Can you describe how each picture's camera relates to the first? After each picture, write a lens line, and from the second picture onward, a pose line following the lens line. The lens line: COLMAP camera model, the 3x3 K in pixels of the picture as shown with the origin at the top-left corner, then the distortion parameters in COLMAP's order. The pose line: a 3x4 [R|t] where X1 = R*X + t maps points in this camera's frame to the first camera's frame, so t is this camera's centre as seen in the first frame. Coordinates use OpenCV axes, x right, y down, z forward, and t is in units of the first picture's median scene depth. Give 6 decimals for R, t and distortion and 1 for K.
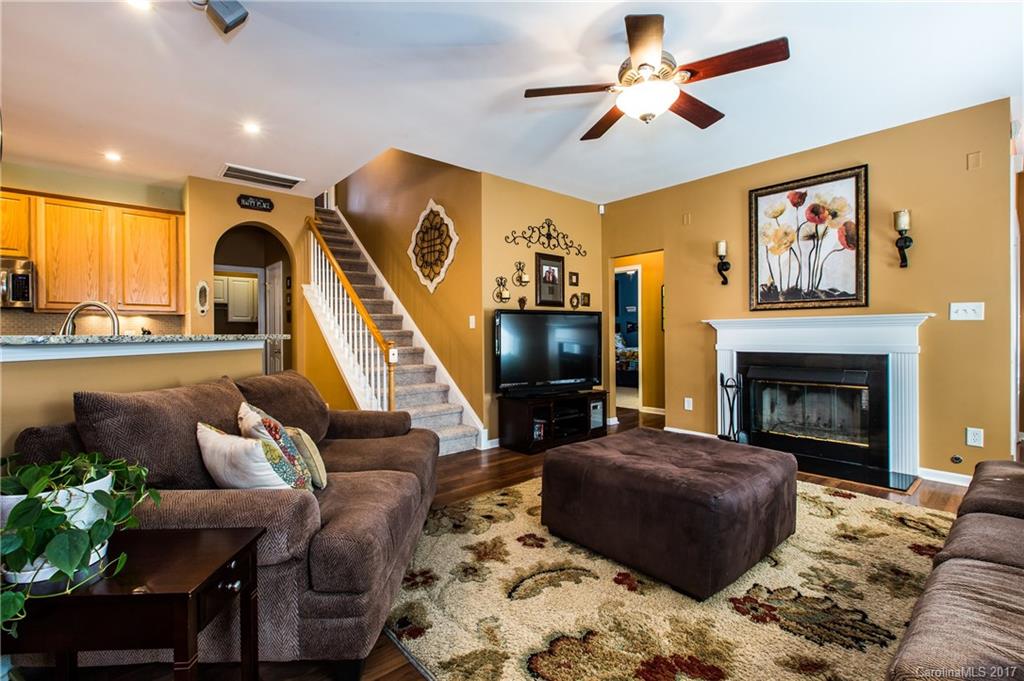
lens RADIAL K [[457.9, 0, 517.4], [0, 457.9, 335.6], [0, 0, 1]] dist [-0.002487, -0.000316]
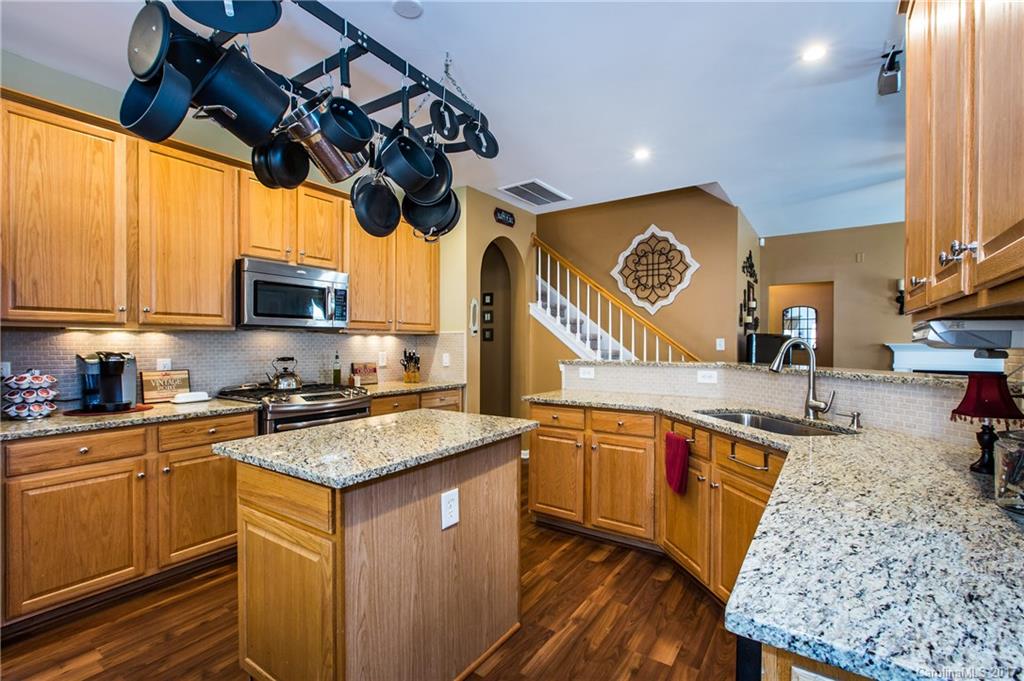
lens RADIAL K [[457.5, 0, 512.0], [0, 457.5, 344.5], [0, 0, 1]] dist [0.001667, 0.000154]
pose [[0.969928, 0.005715, 0.243327, -0.926573], [-0.006387, 0.999978, 0.001971, -0.031828], [-0.243310, -0.003466, 0.969942, 0.085557]]
